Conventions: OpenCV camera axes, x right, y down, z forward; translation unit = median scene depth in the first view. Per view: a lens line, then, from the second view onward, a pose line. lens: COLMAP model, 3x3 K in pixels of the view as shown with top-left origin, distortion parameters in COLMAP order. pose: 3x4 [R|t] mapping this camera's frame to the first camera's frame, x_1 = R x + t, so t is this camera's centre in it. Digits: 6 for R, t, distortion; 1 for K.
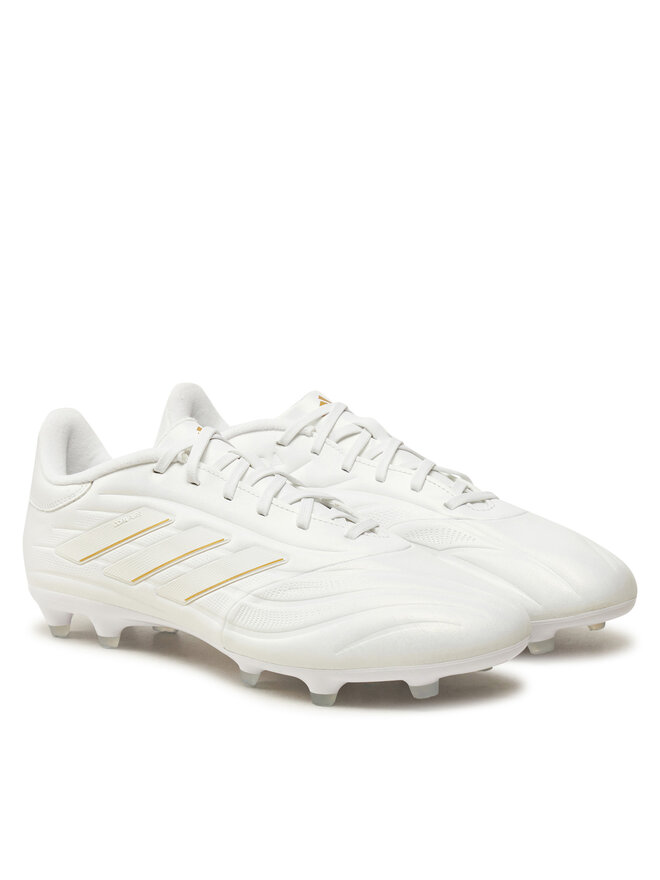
lens RADIAL K [[2585.0, 0, 330.1], [0, 2585.0, 440.0], [0, 0, 1]] dist [0.031818, 0.000000]
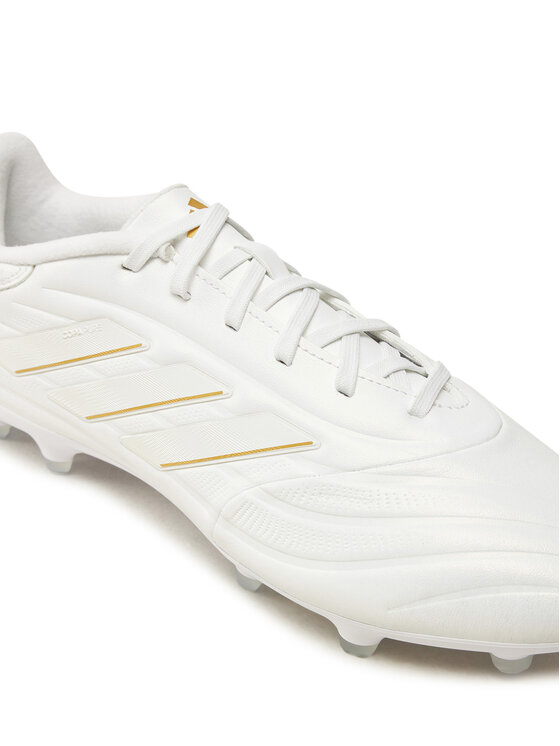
lens RADIAL K [[1376.6, 0, 279.3], [0, 1376.6, 372.9], [0, 0, 1]] dist [0.034270, 0.000000]
pose [[0.997622, 0.058850, 0.035869, -0.039179], [-0.067029, 0.949568, 0.306312, -0.075499], [-0.016033, -0.307988, 0.951255, 0.656355]]
